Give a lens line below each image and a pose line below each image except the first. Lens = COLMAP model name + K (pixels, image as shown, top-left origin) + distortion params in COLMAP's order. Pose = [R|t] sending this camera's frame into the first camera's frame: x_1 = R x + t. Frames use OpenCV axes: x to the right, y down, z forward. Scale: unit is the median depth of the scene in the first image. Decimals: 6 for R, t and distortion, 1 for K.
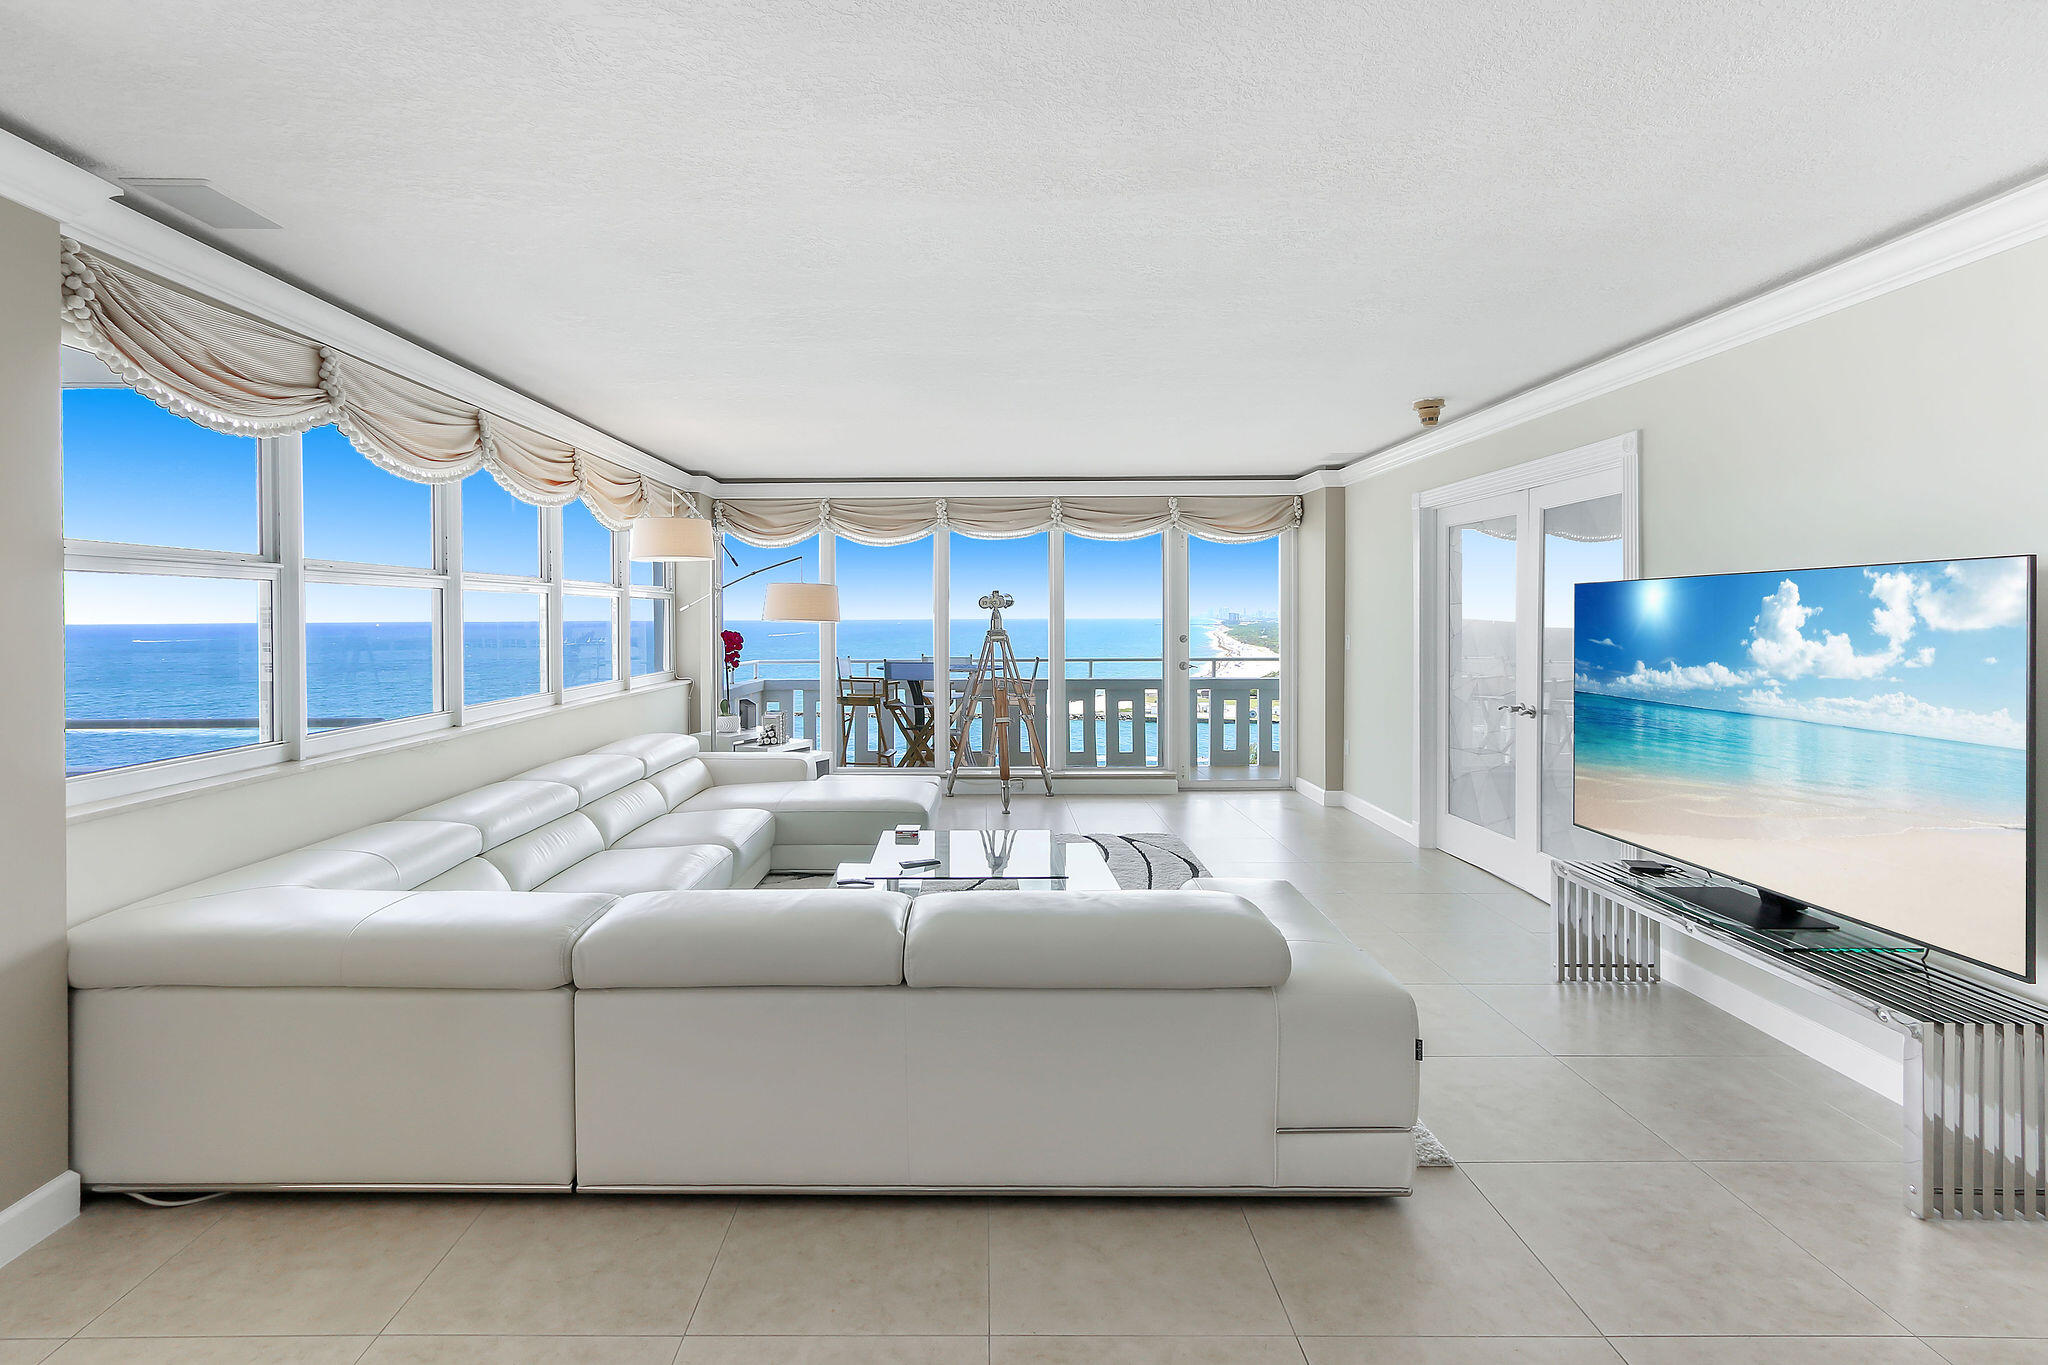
lens RADIAL K [[967.5, 0, 989.4], [0, 967.5, 613.0], [0, 0, 1]] dist [0.004246, 0.003179]
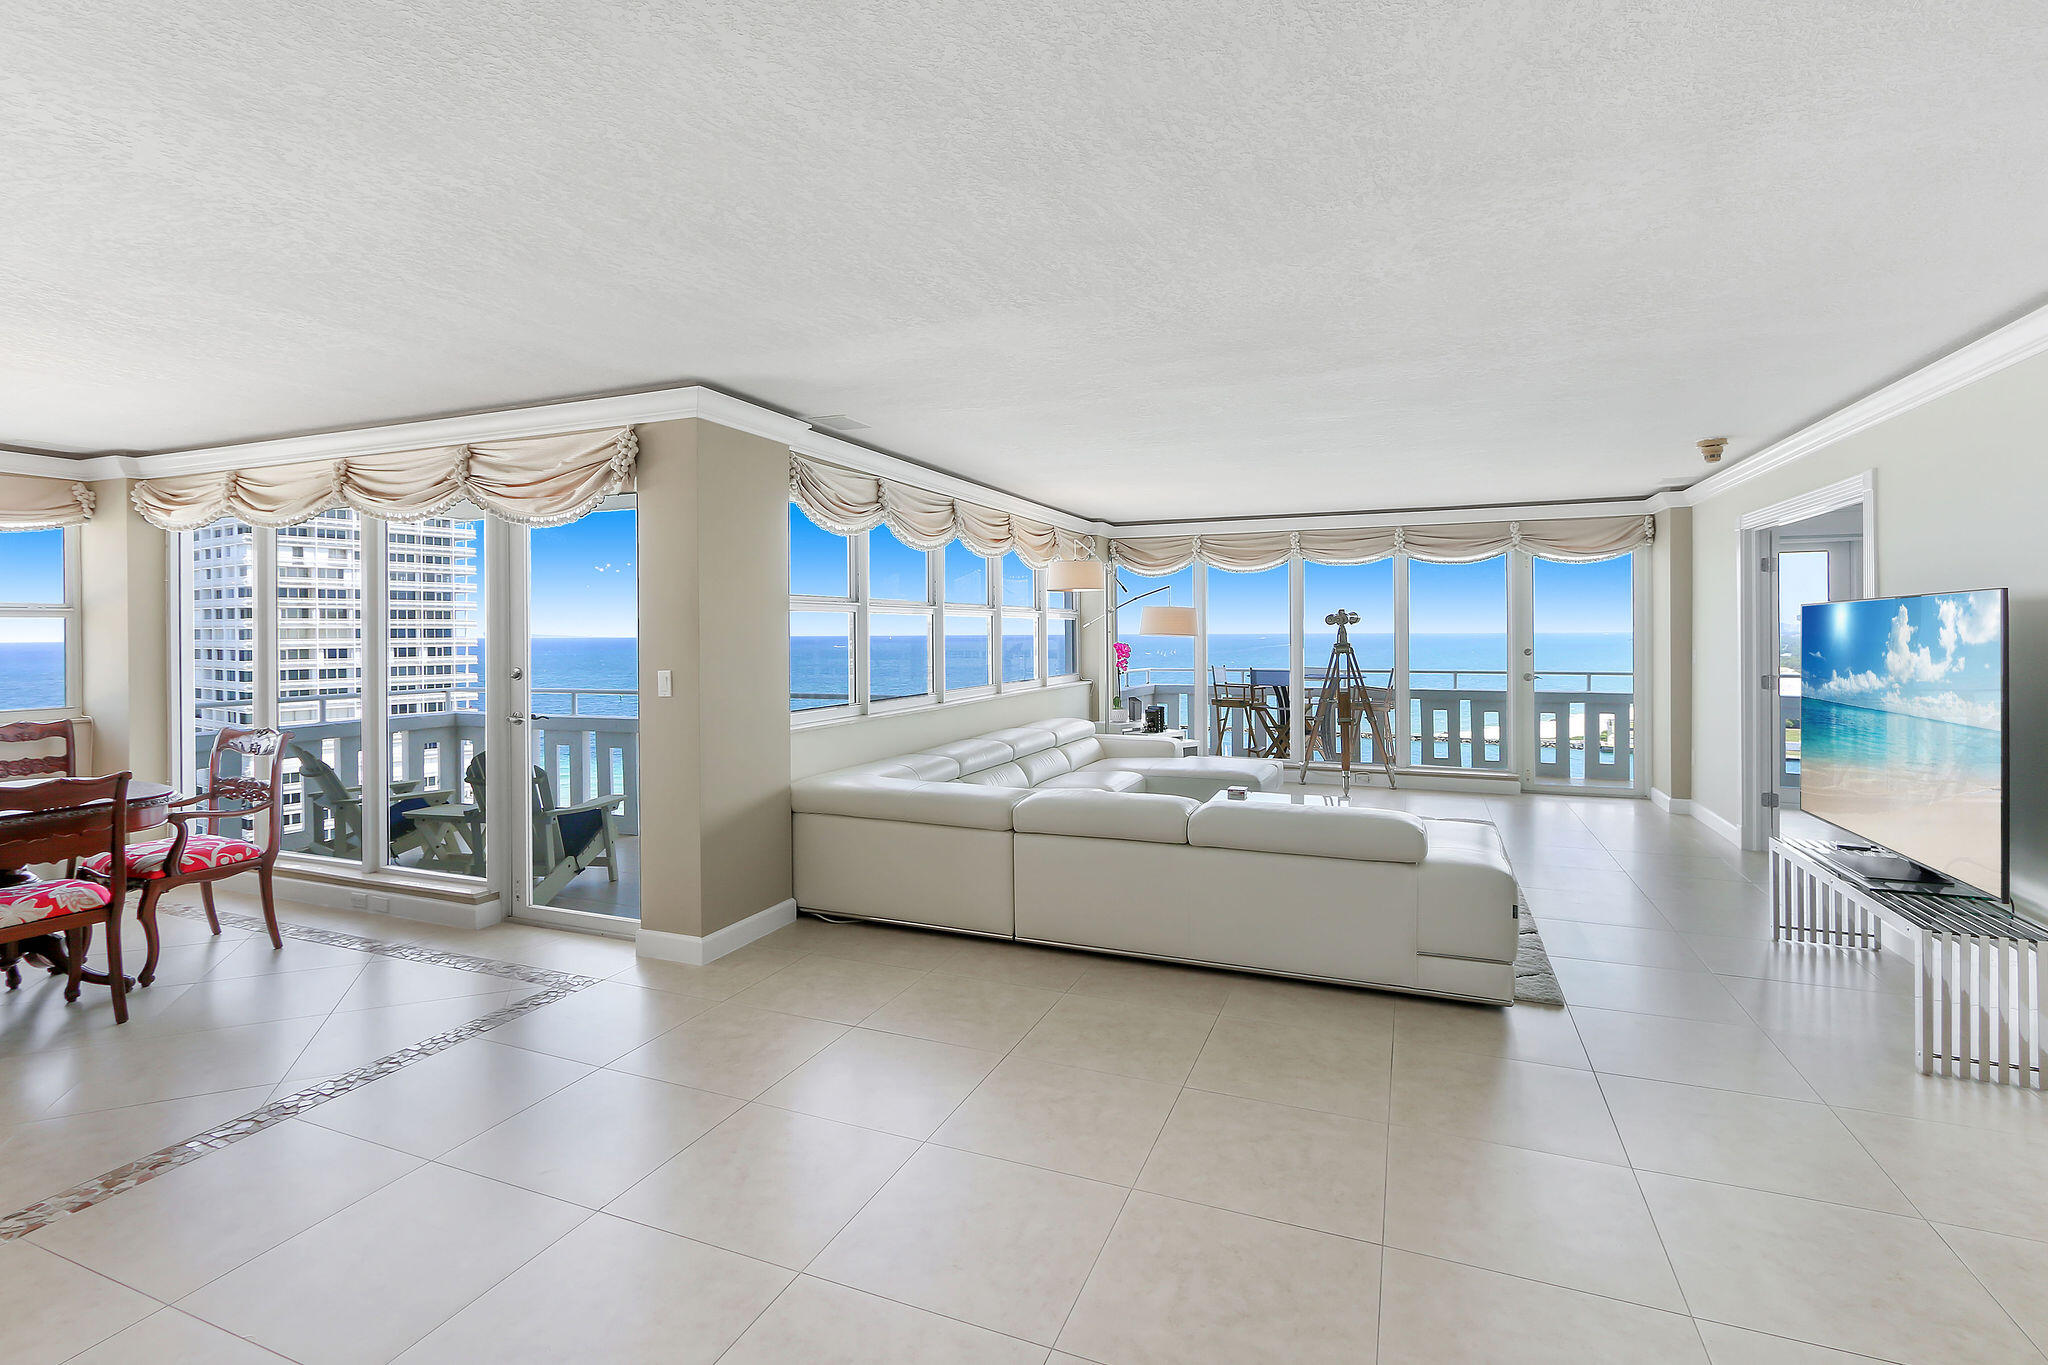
lens RADIAL K [[967.5, 0, 1005.8], [0, 967.5, 633.8], [0, 0, 1]] dist [0.004246, 0.003179]
pose [[0.919562, 0.000819, -0.392945, 0.169813], [0.001973, 0.999976, 0.006701, -0.004170], [0.392941, -0.006937, 0.919538, -0.420389]]
